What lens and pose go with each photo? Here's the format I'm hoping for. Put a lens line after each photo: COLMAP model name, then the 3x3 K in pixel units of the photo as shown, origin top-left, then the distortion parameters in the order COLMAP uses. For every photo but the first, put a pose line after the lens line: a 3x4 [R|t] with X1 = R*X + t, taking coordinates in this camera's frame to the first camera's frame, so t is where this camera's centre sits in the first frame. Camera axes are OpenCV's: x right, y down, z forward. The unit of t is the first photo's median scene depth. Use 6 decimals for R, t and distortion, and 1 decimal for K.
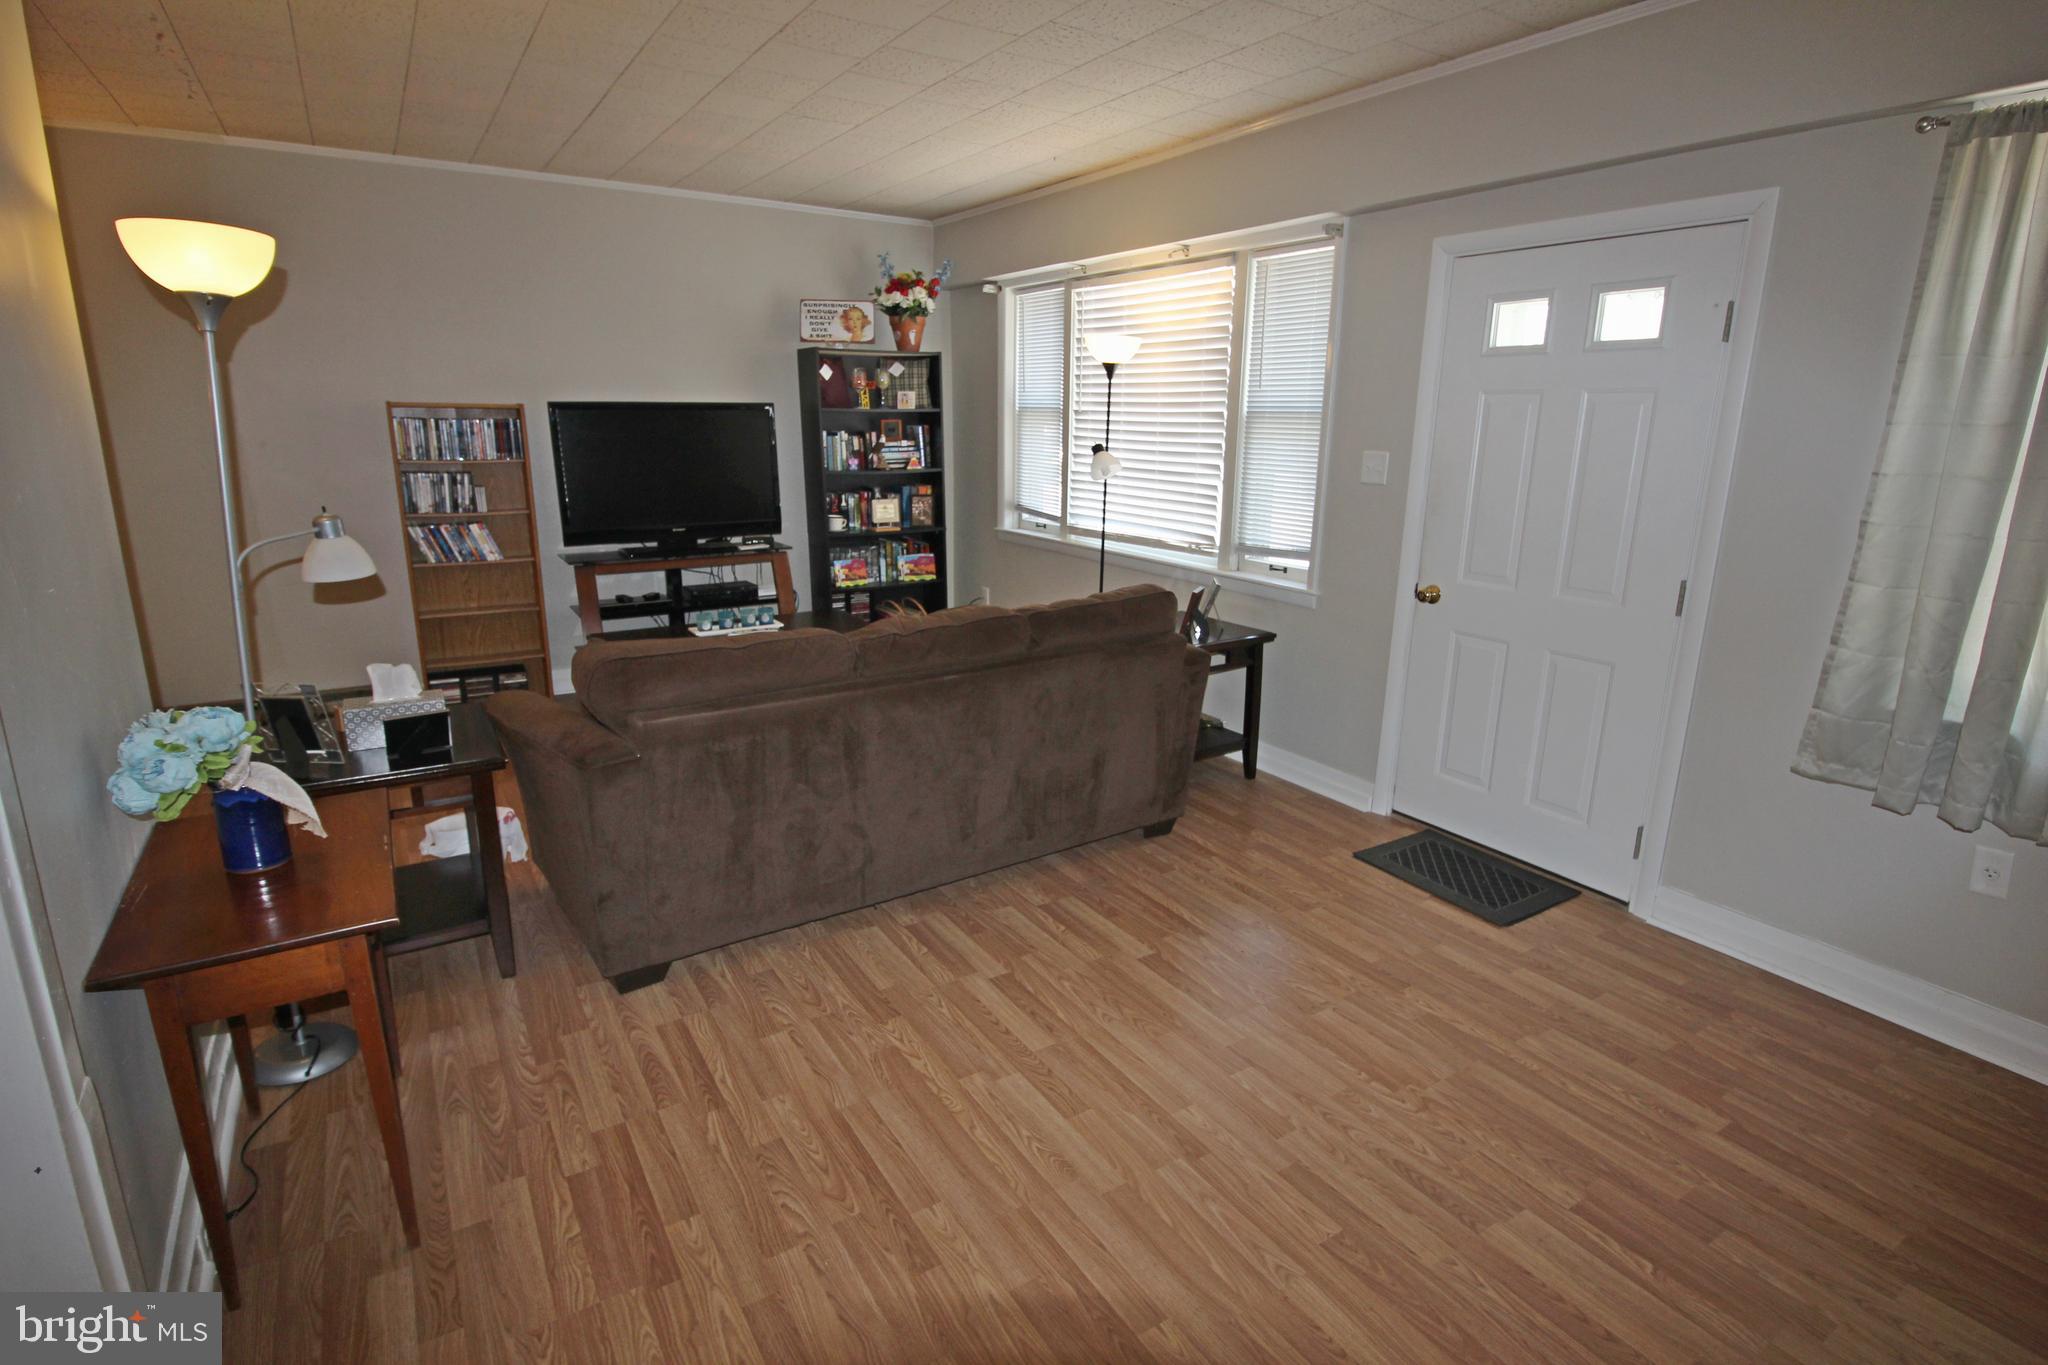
lens RADIAL K [[1019.5, 0, 1050.9], [0, 1019.5, 682.2], [0, 0, 1]] dist [-0.001482, -0.007730]
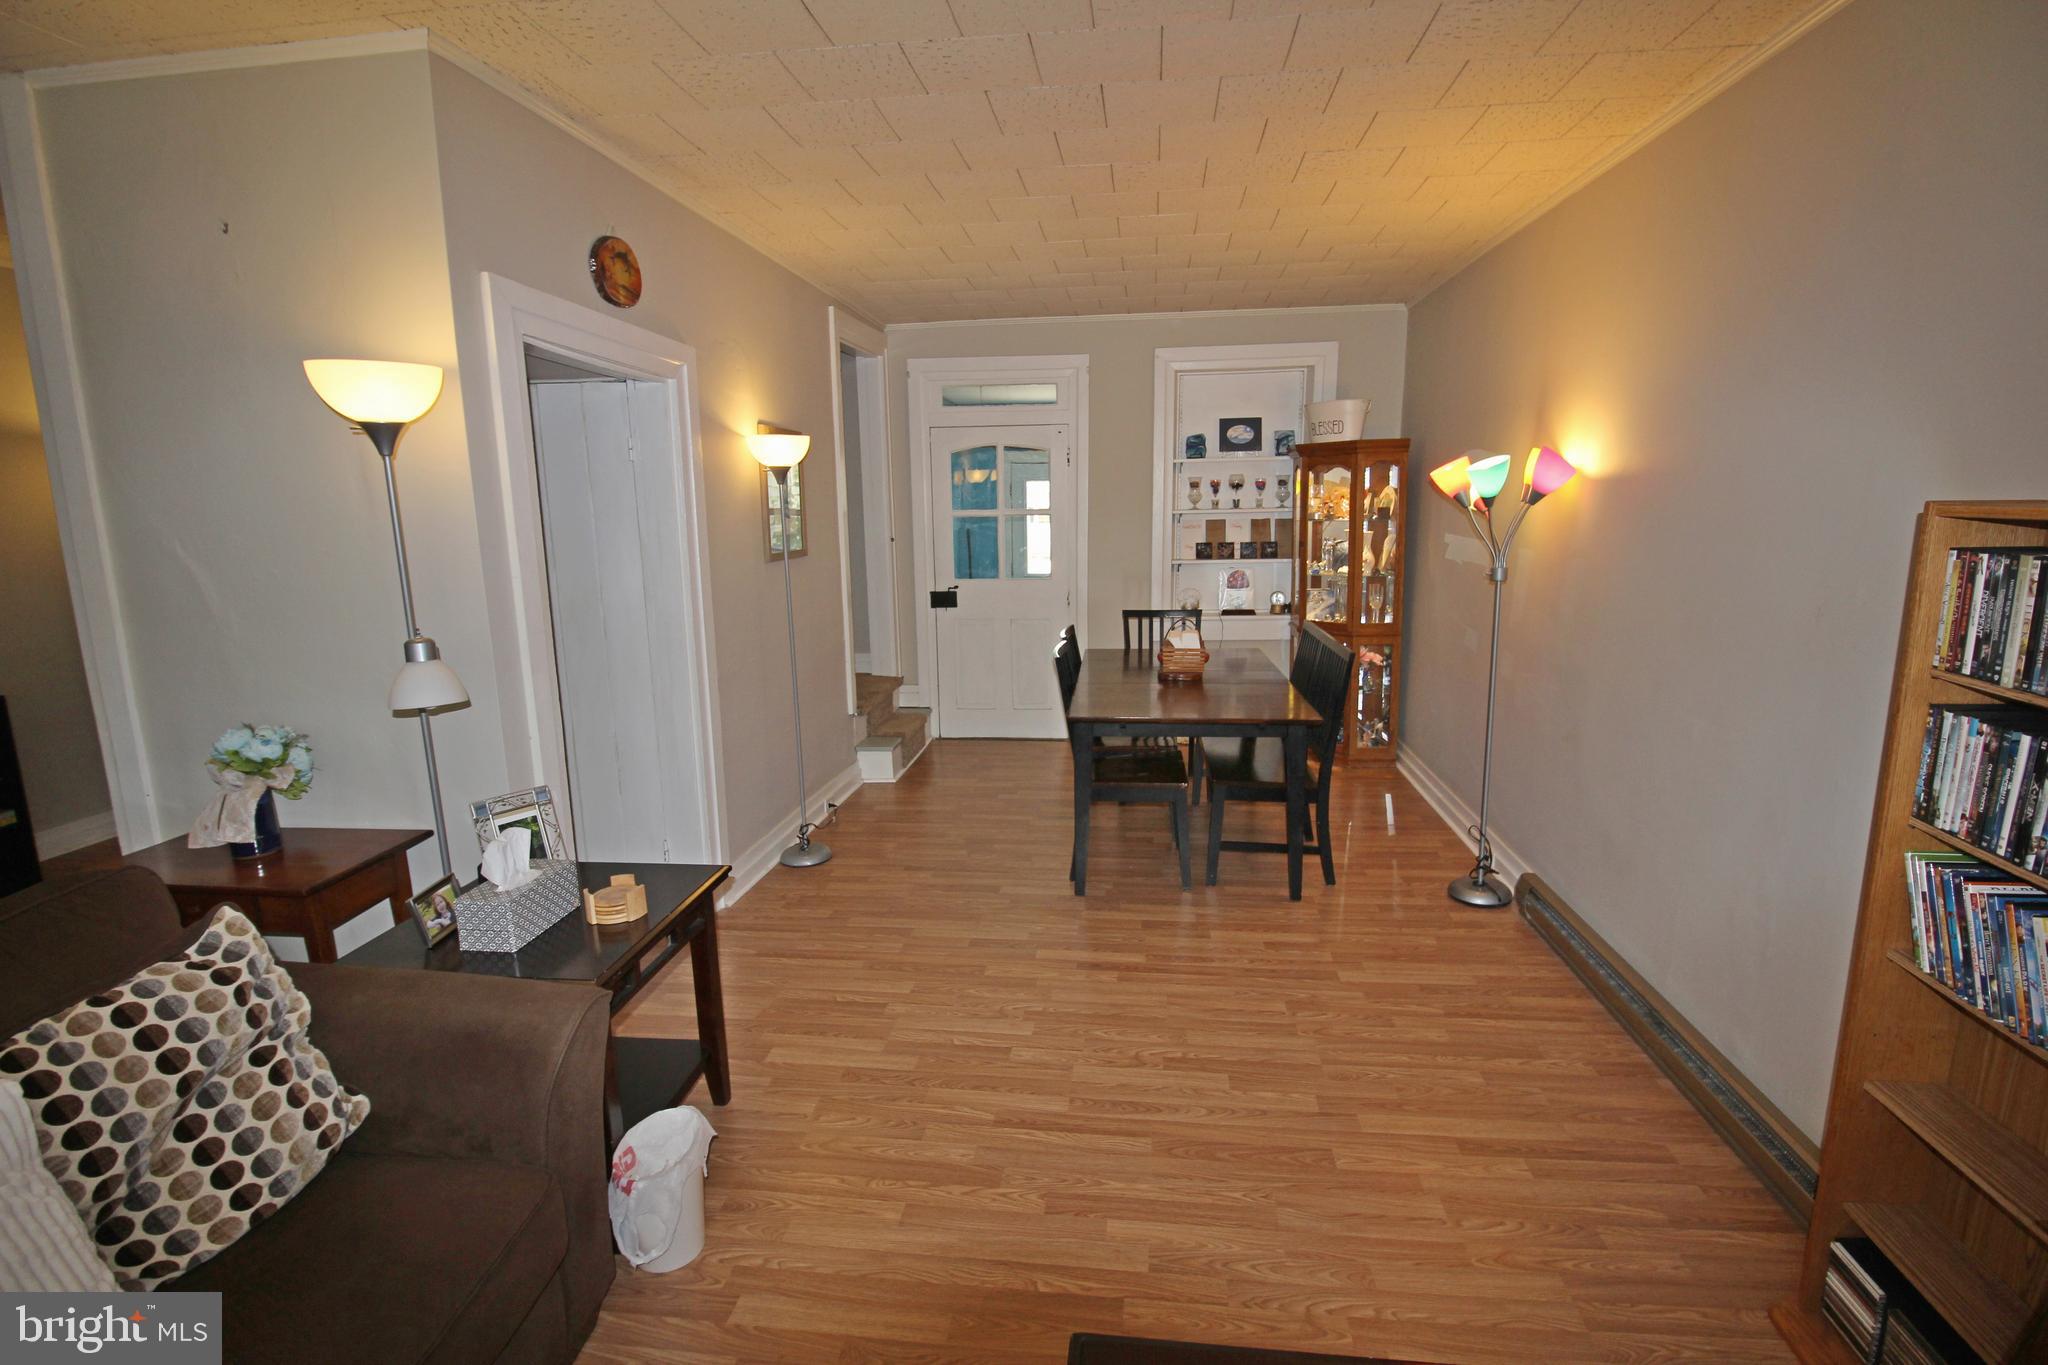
lens RADIAL K [[948.8, 0, 1045.9], [0, 948.8, 682.1], [0, 0, 1]] dist [-0.003548, -0.010961]
pose [[-0.632715, 0.136477, -0.762263, -0.213269], [-0.196402, 0.923881, 0.328436, -0.268286], [0.749065, 0.357516, -0.557749, 0.985241]]
